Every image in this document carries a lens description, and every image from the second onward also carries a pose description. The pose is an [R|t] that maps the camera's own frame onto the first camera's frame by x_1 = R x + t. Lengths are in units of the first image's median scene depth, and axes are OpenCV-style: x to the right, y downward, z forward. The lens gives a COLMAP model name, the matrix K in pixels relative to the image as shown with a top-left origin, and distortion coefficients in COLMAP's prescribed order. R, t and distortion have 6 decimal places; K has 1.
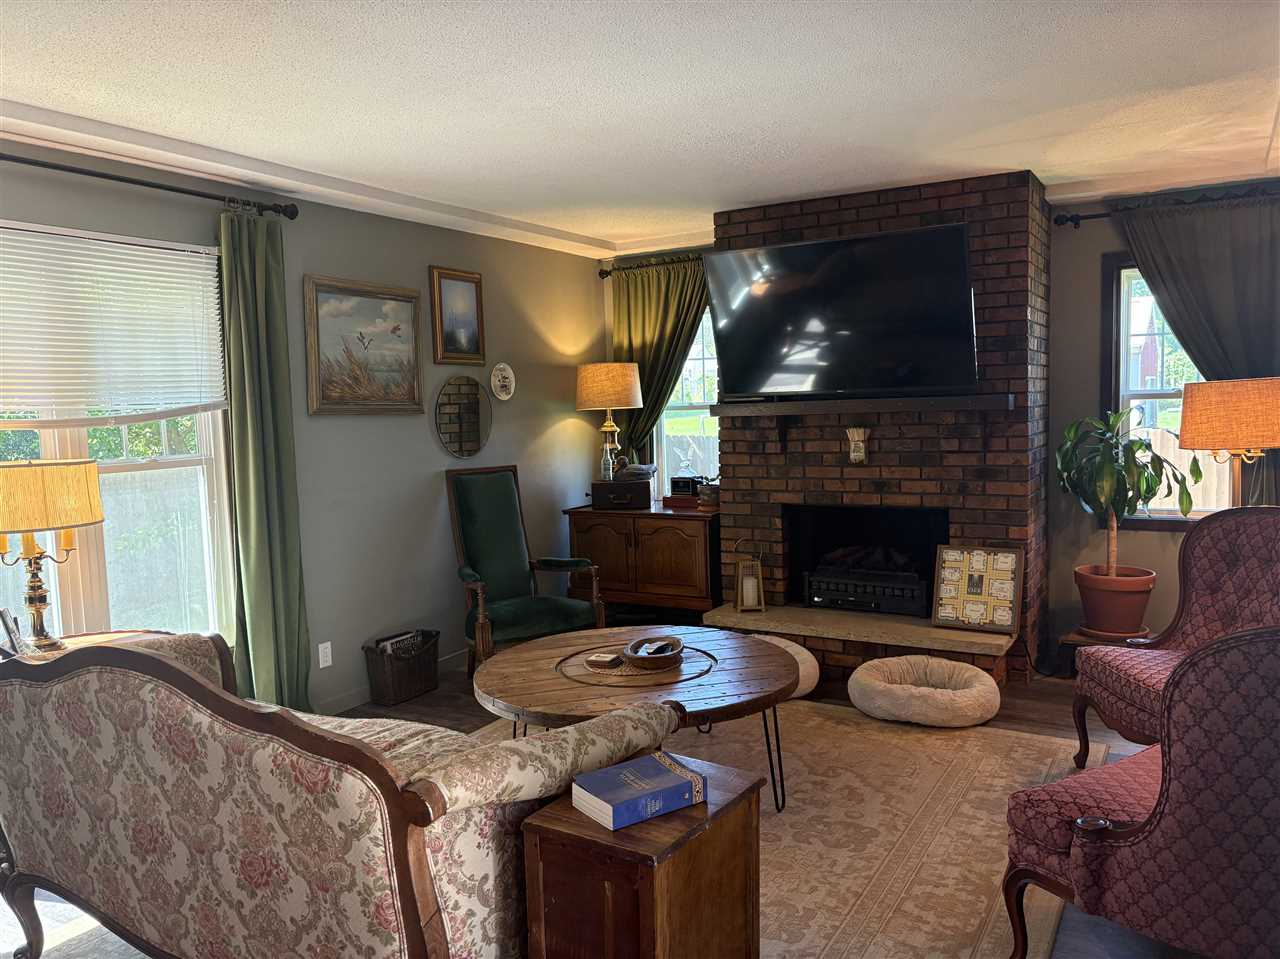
lens RADIAL K [[976.8, 0, 634.8], [0, 976.8, 483.5], [0, 0, 1]] dist [0.054671, -0.067090]
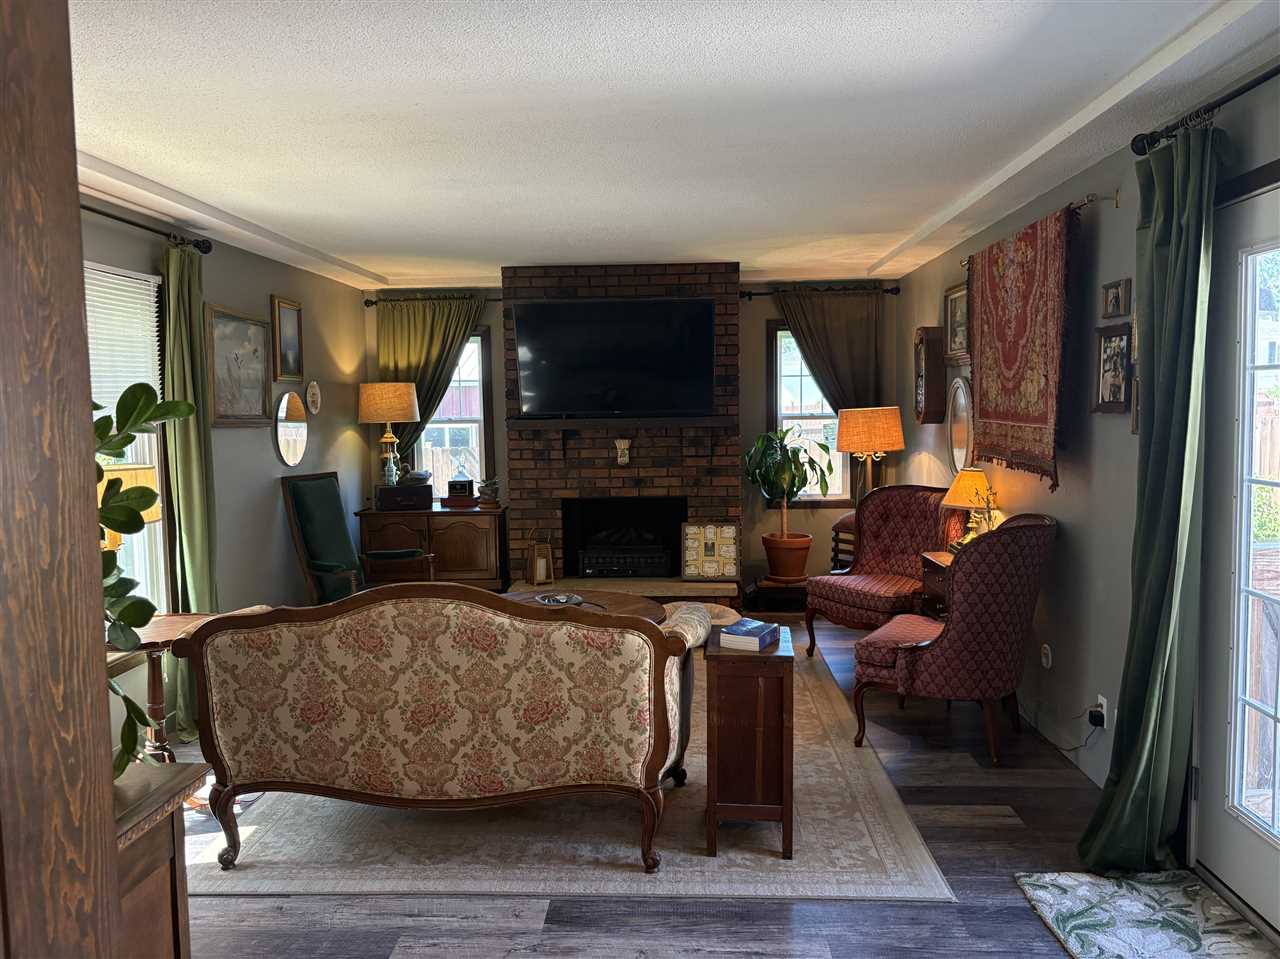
lens RADIAL K [[976.8, 0, 640.6], [0, 976.8, 477.1], [0, 0, 1]] dist [0.054671, -0.067090]
pose [[0.885134, -0.018335, 0.464974, -0.378828], [0.028089, 0.999507, -0.014058, 0.014935], [-0.464487, 0.025504, 0.885213, -0.192754]]
